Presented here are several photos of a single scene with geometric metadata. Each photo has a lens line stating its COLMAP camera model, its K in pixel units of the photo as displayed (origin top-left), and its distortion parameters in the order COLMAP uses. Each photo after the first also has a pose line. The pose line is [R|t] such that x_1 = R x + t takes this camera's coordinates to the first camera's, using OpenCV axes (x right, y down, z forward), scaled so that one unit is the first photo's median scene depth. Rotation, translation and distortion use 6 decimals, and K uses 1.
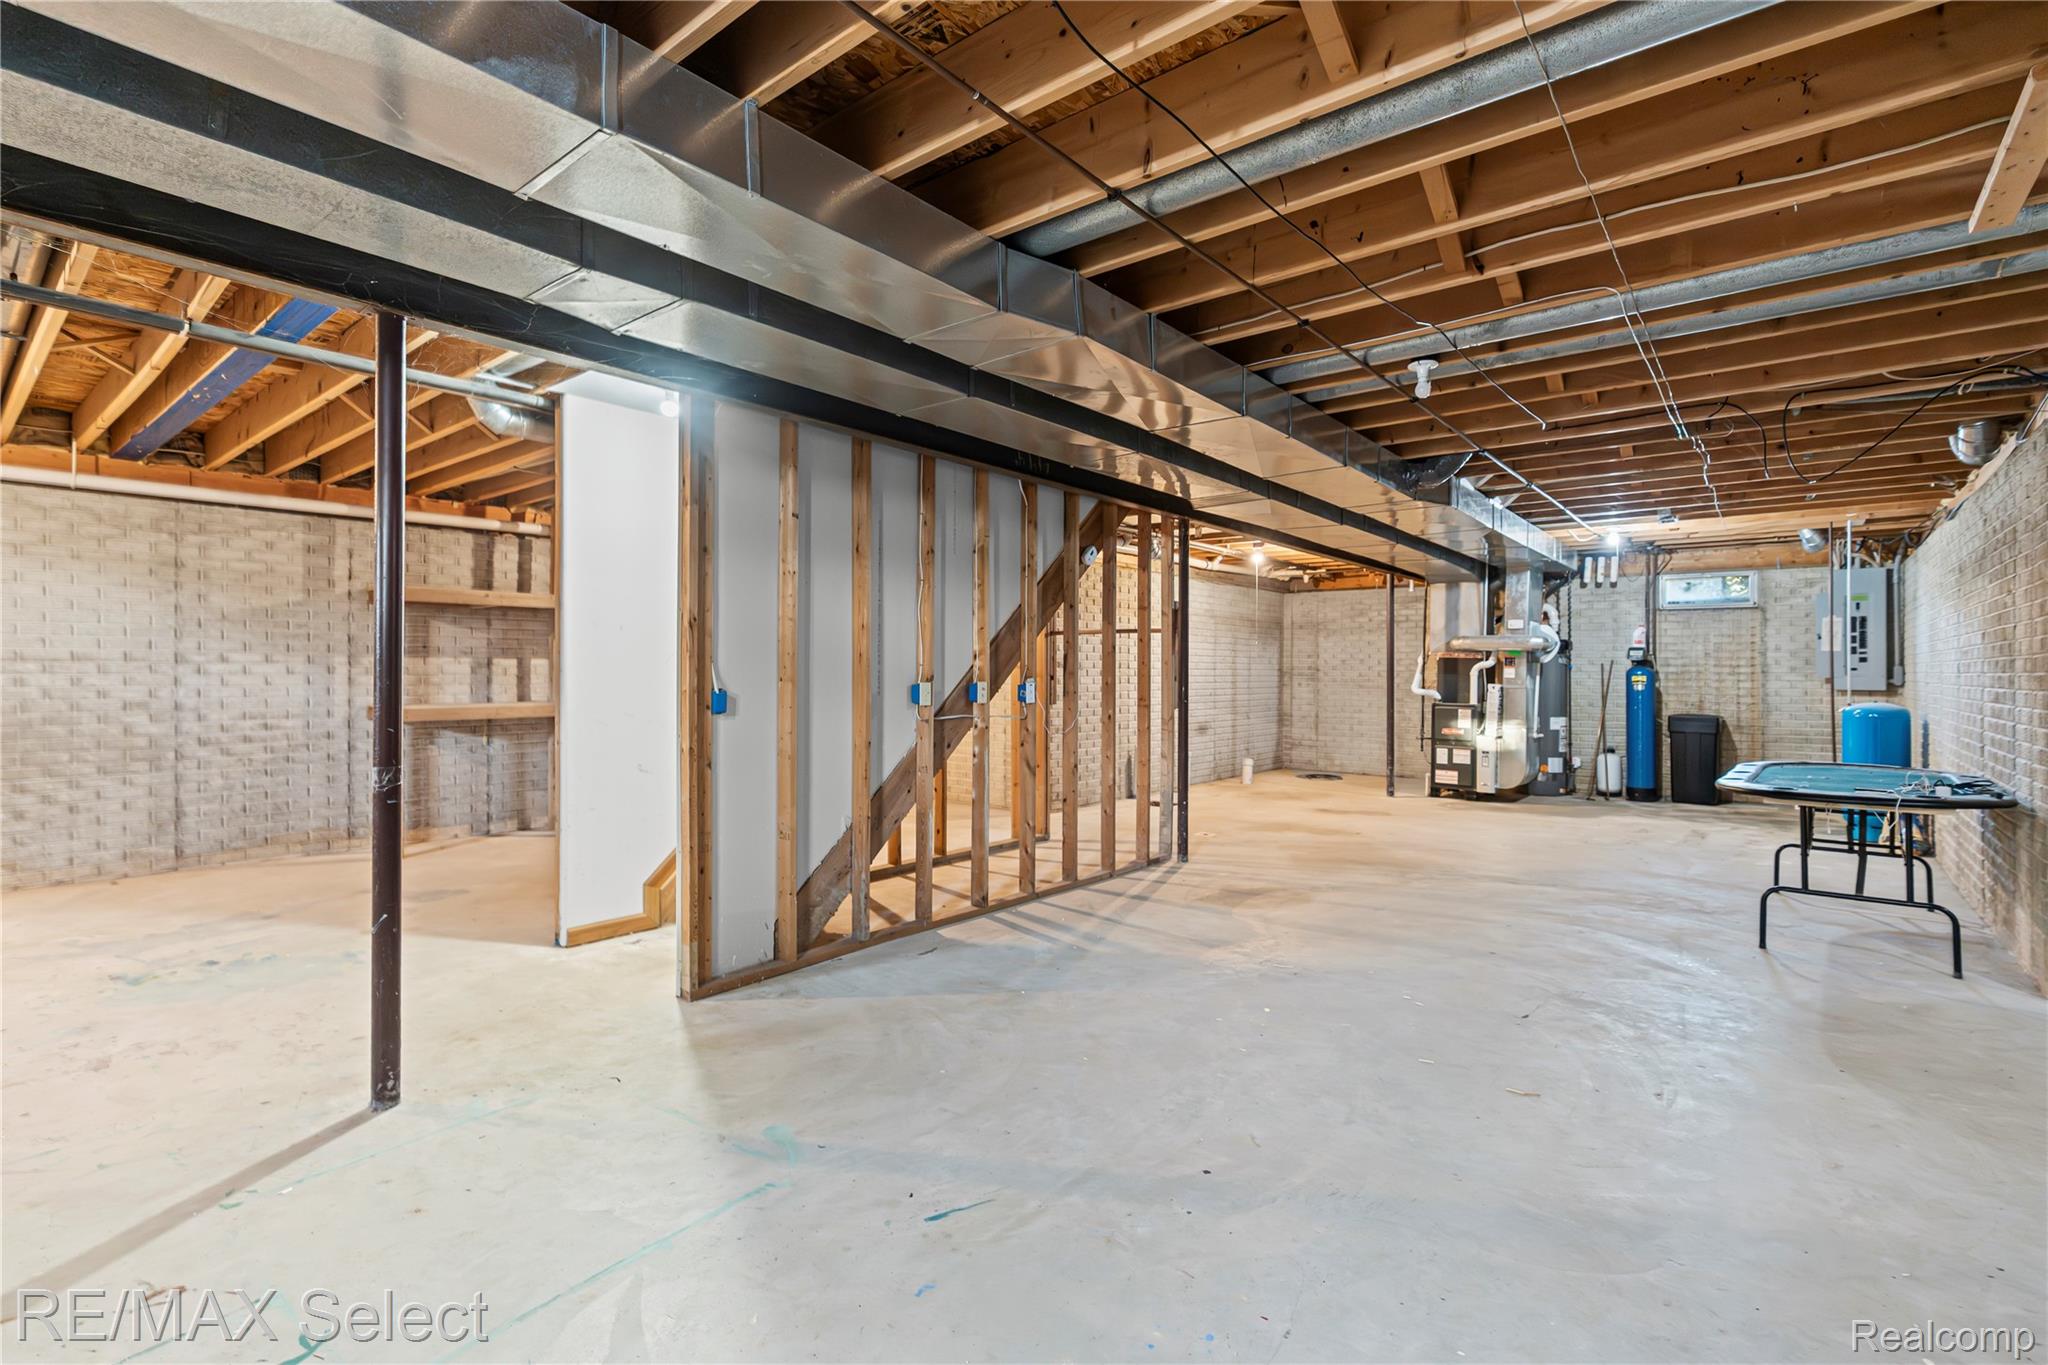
lens RADIAL K [[940.0, 0, 1008.0], [0, 940.0, 669.3], [0, 0, 1]] dist [-0.007092, 0.001943]
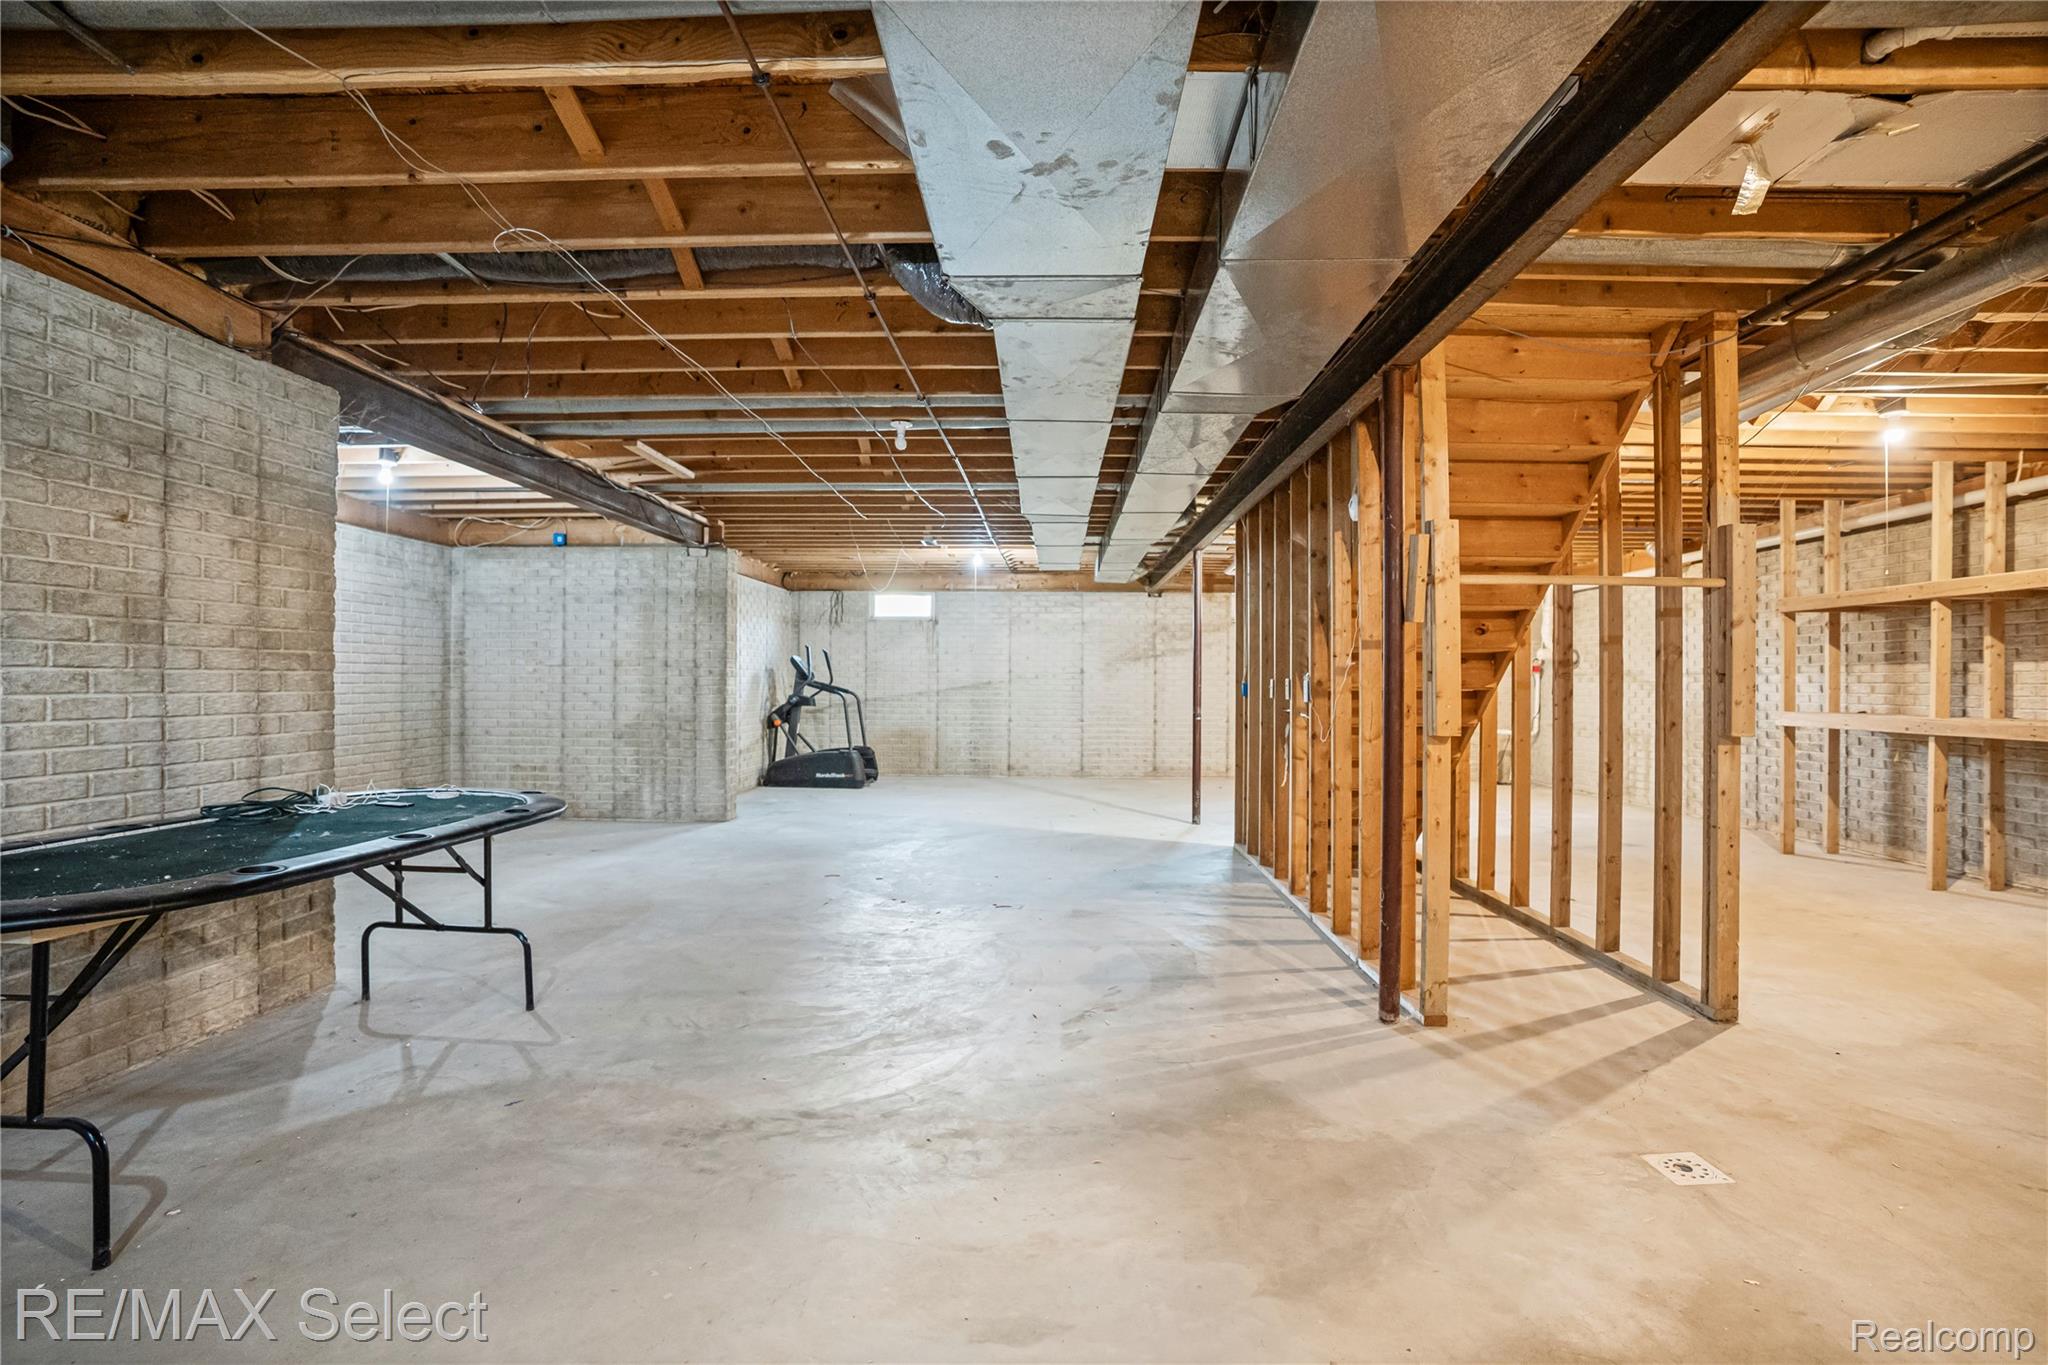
lens RADIAL K [[940.0, 0, 1023.8], [0, 940.0, 684.5], [0, 0, 1]] dist [-0.007092, 0.001943]
pose [[-0.785237, -0.009102, -0.619128, 0.681521], [-0.010155, 0.999947, -0.001821, 0.018550], [0.619112, 0.004857, -0.785288, 1.265203]]
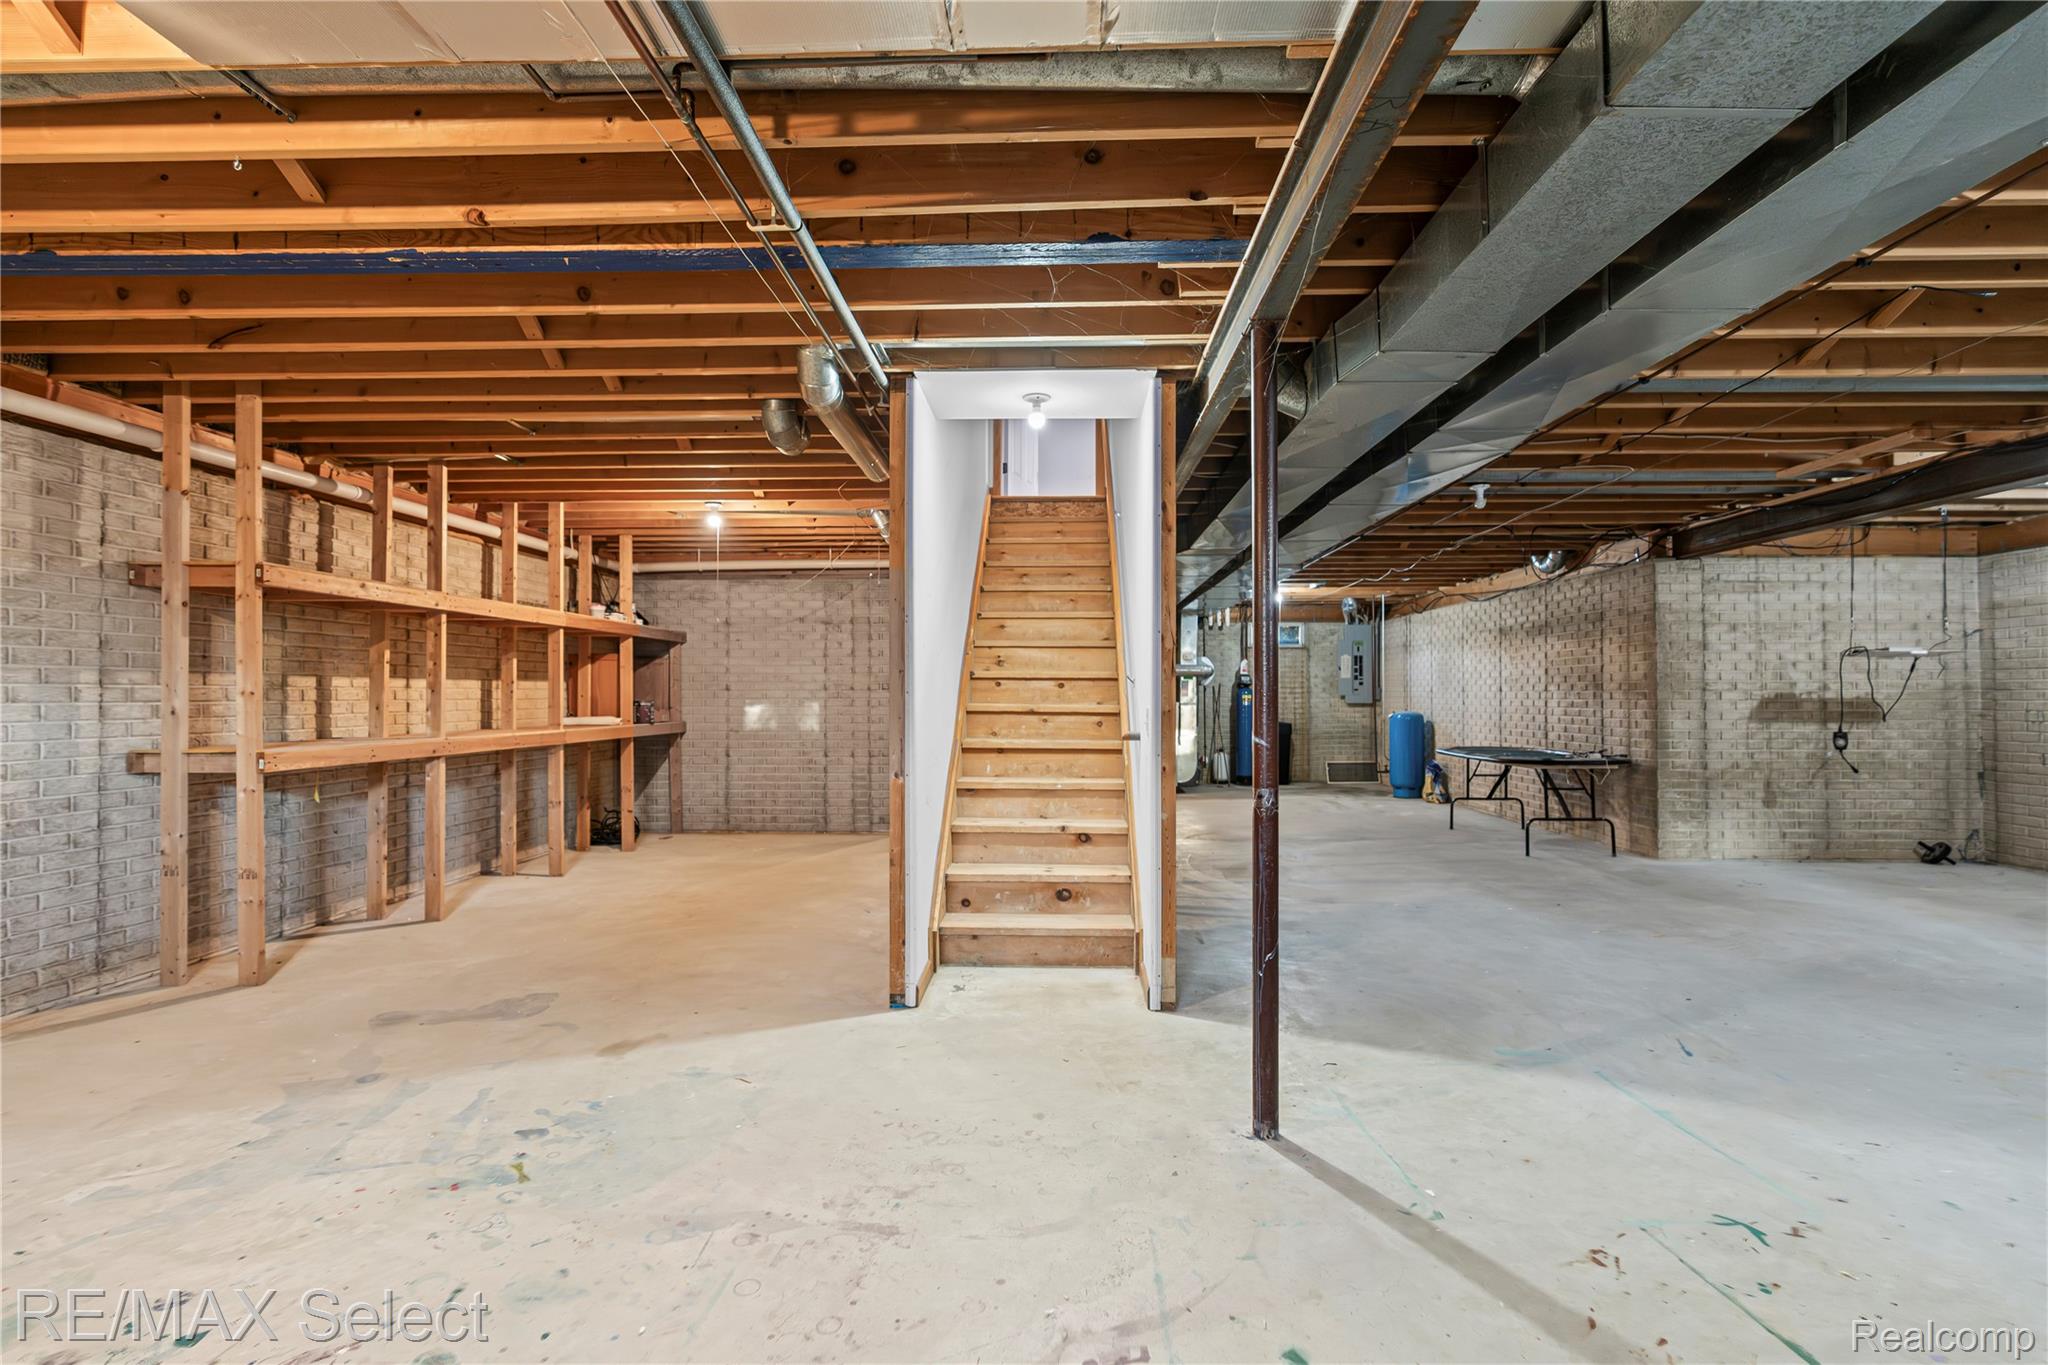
lens RADIAL K [[940.0, 0, 1015.8], [0, 940.0, 690.6], [0, 0, 1]] dist [-0.007092, 0.001943]
pose [[0.785645, -0.001895, 0.618675, -0.620529], [0.002461, 0.999997, -0.000062, -0.000021], [-0.618673, 0.001572, 0.785647, 0.163594]]
